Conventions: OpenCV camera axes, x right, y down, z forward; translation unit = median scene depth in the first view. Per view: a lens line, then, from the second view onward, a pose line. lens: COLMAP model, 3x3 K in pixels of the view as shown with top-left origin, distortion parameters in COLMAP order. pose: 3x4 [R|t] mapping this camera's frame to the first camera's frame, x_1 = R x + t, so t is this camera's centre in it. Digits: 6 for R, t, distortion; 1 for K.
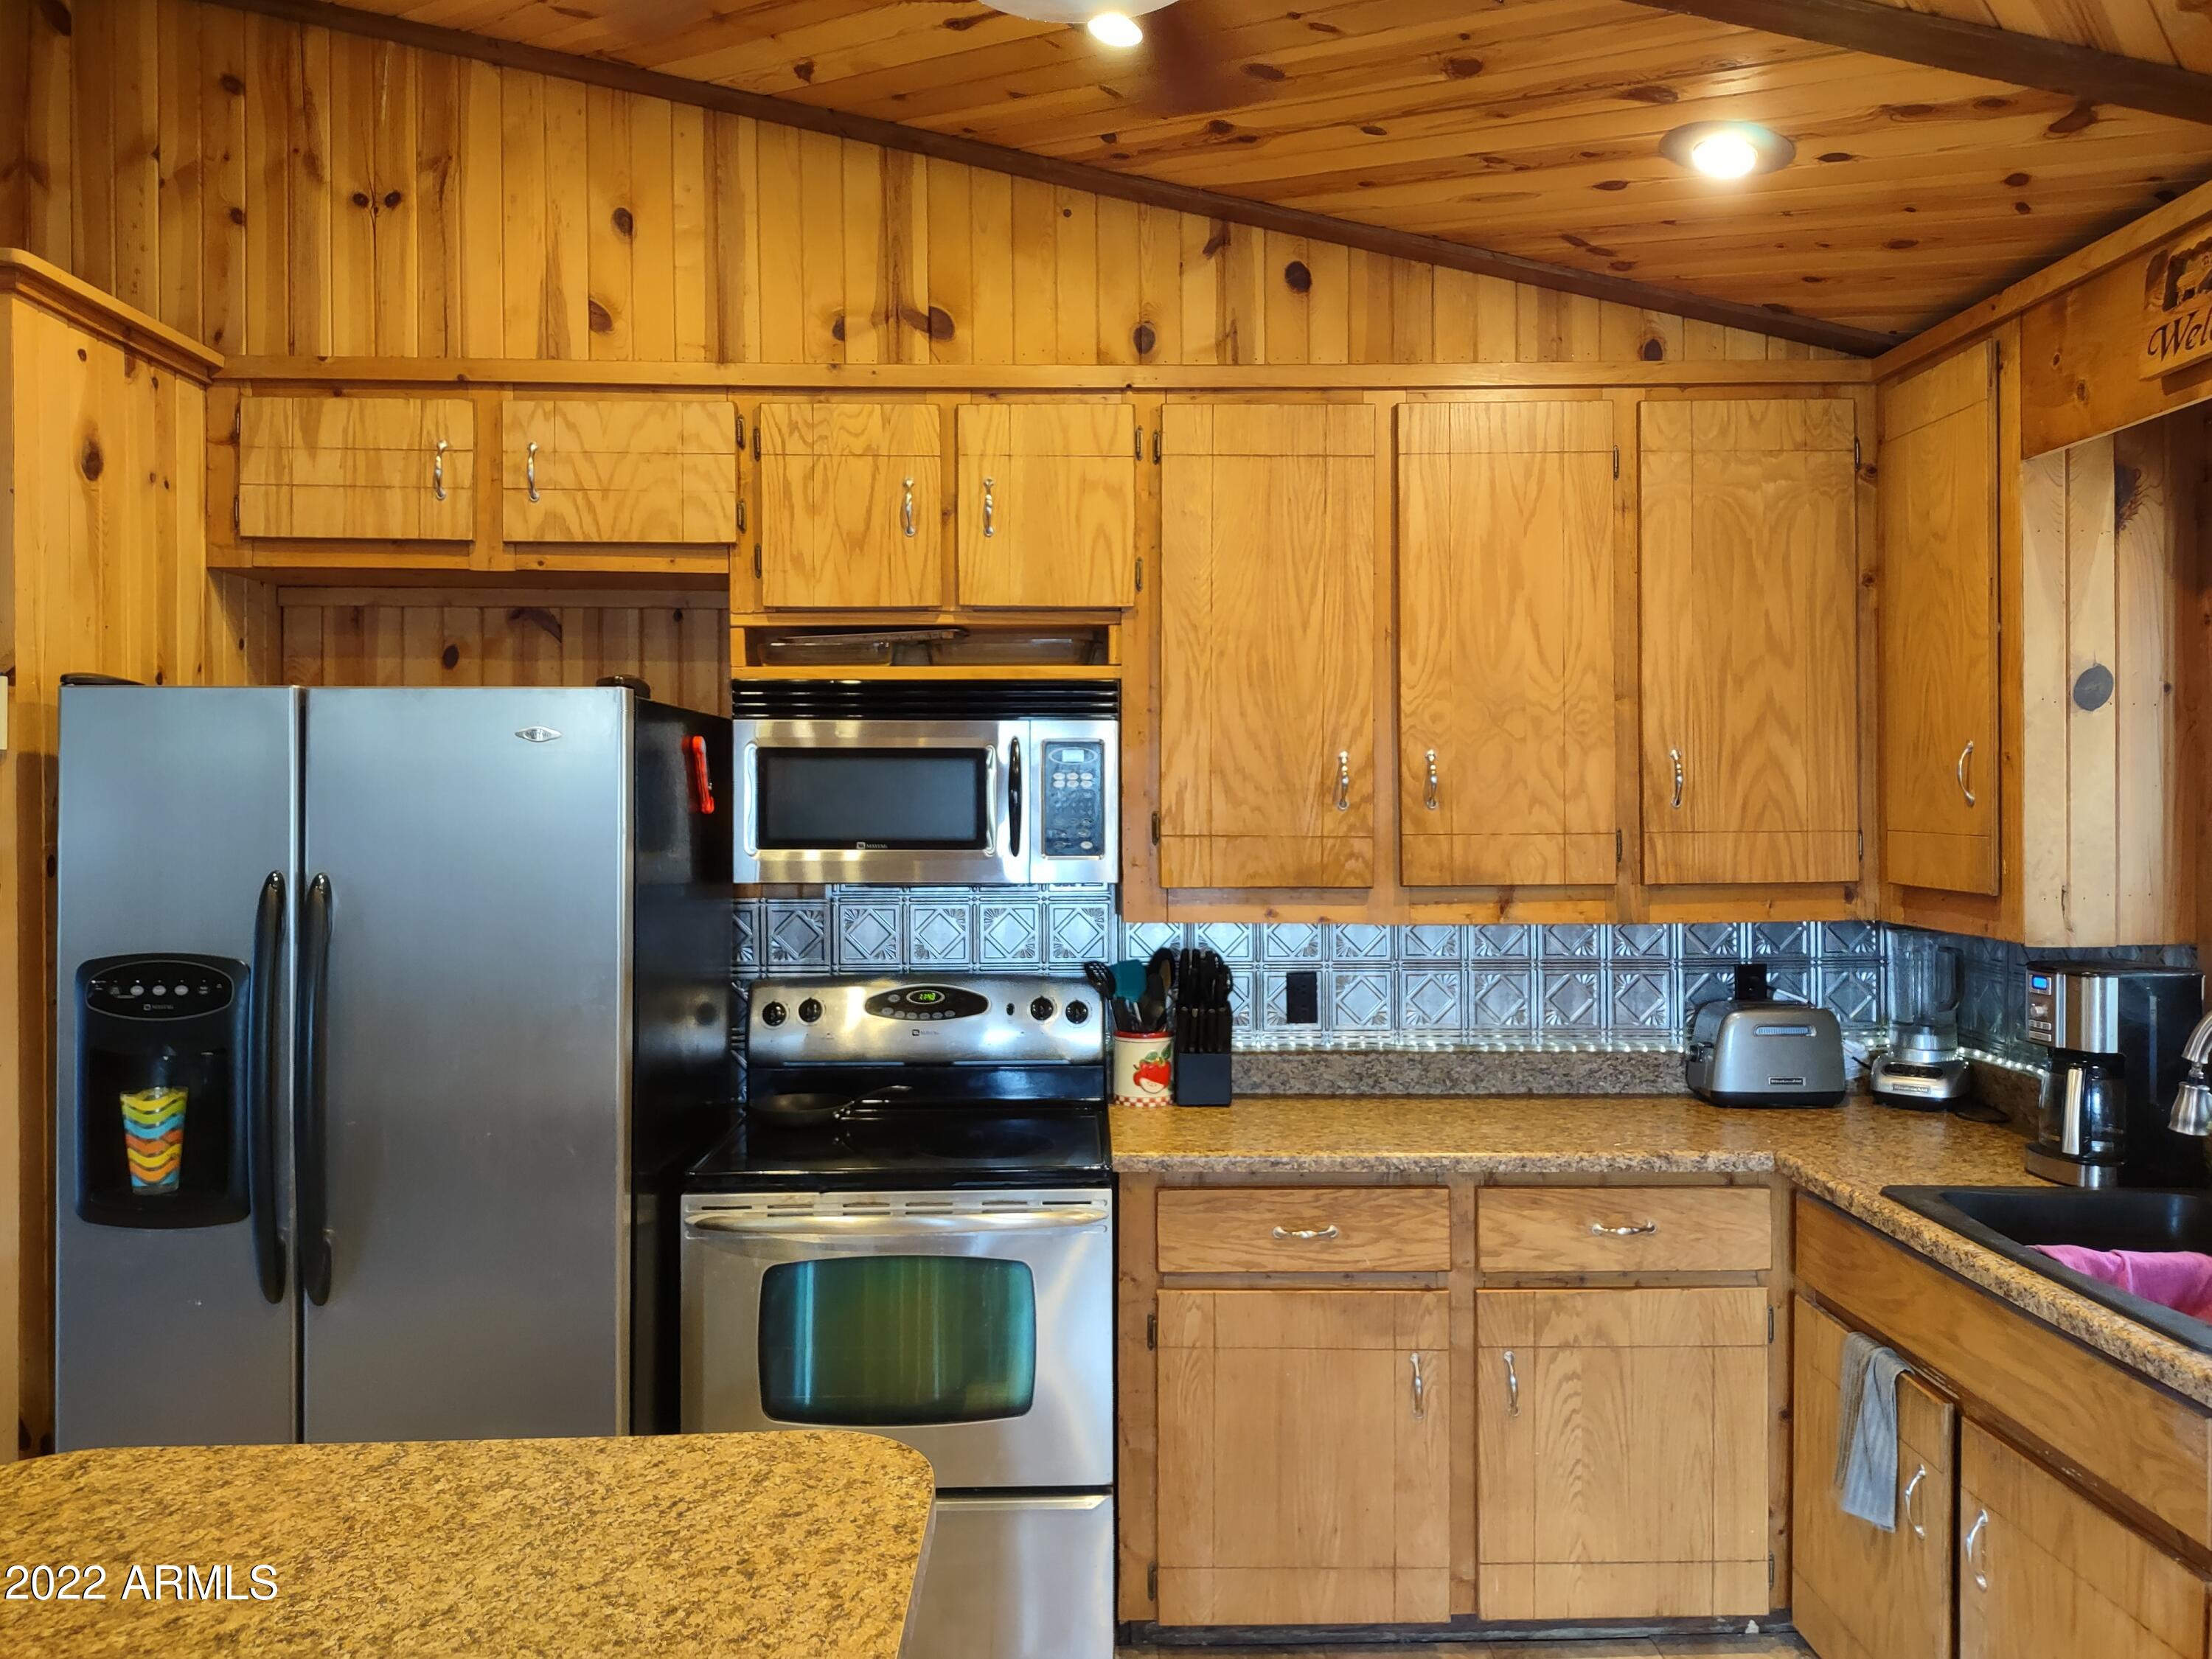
lens RADIAL K [[1672.0, 0, 1109.9], [0, 1672.0, 817.6], [0, 0, 1]] dist [0.076500, -0.116074]
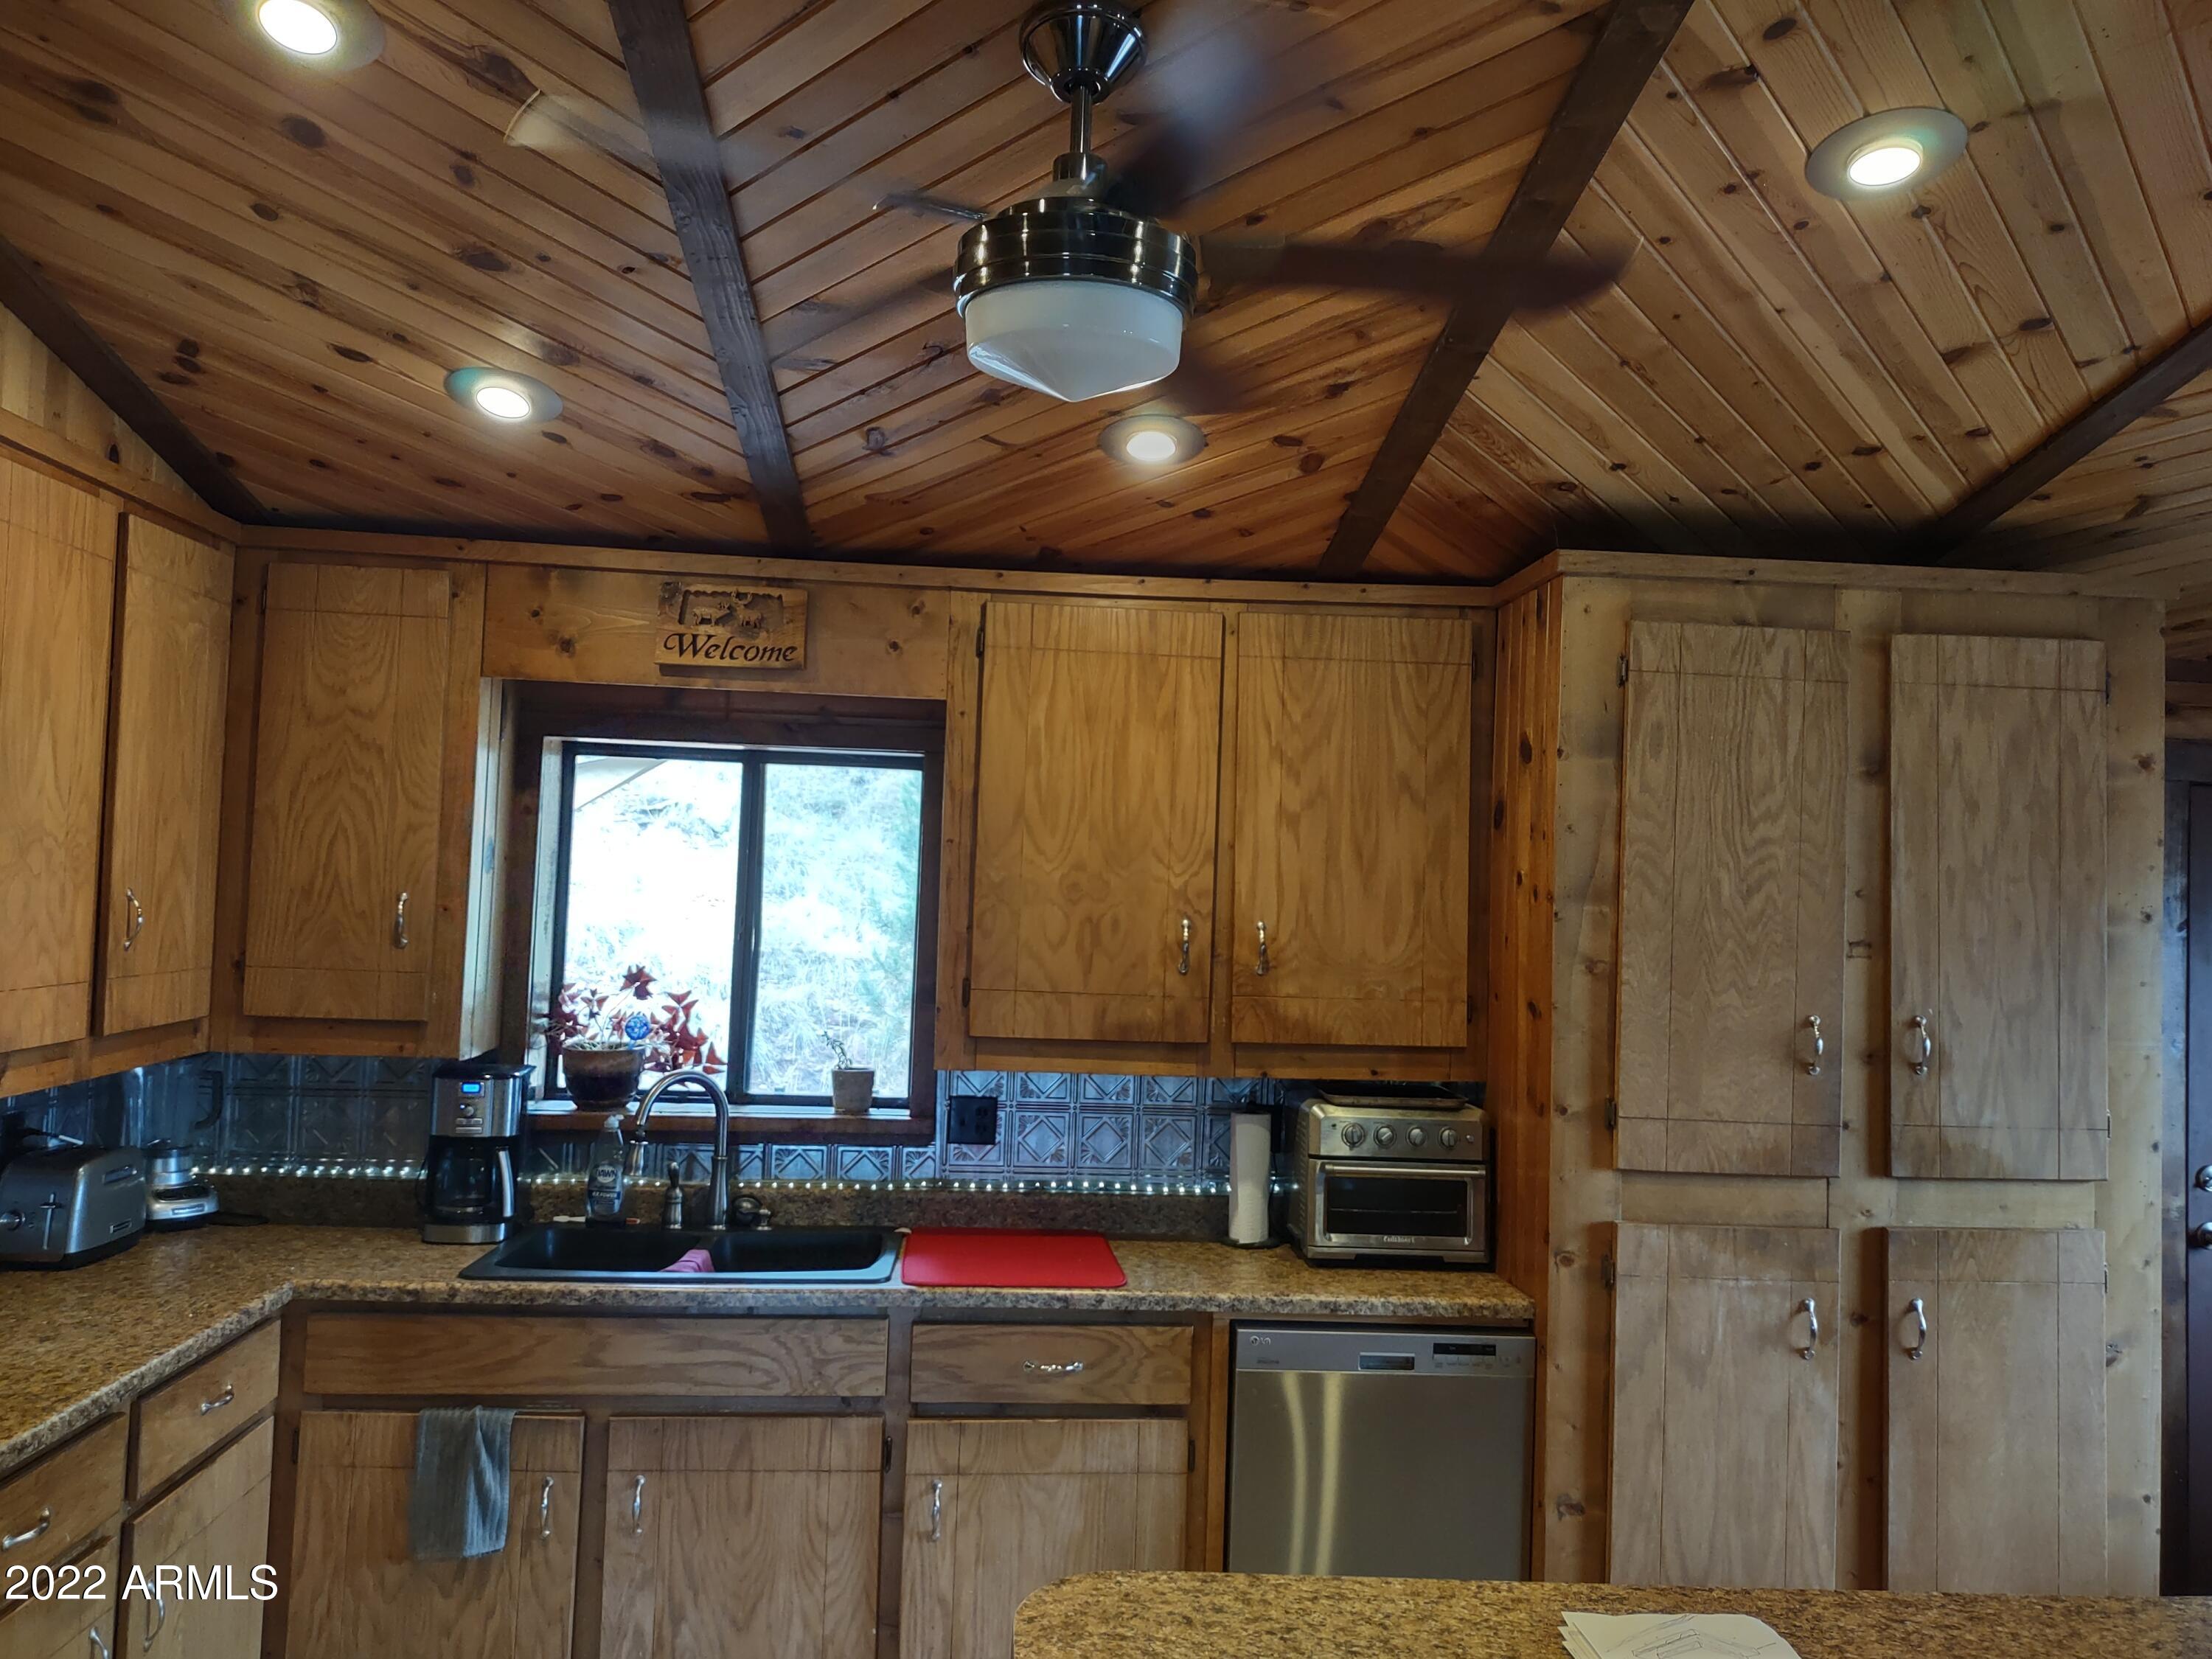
lens RADIAL K [[1672.0, 0, 1100.2], [0, 1672.0, 828.8], [0, 0, 1]] dist [0.076500, -0.116074]
pose [[-0.065651, 0.040262, 0.997030, -0.895600], [-0.023152, 0.998855, -0.041861, -0.065409], [-0.997574, -0.025832, -0.064643, 0.729793]]
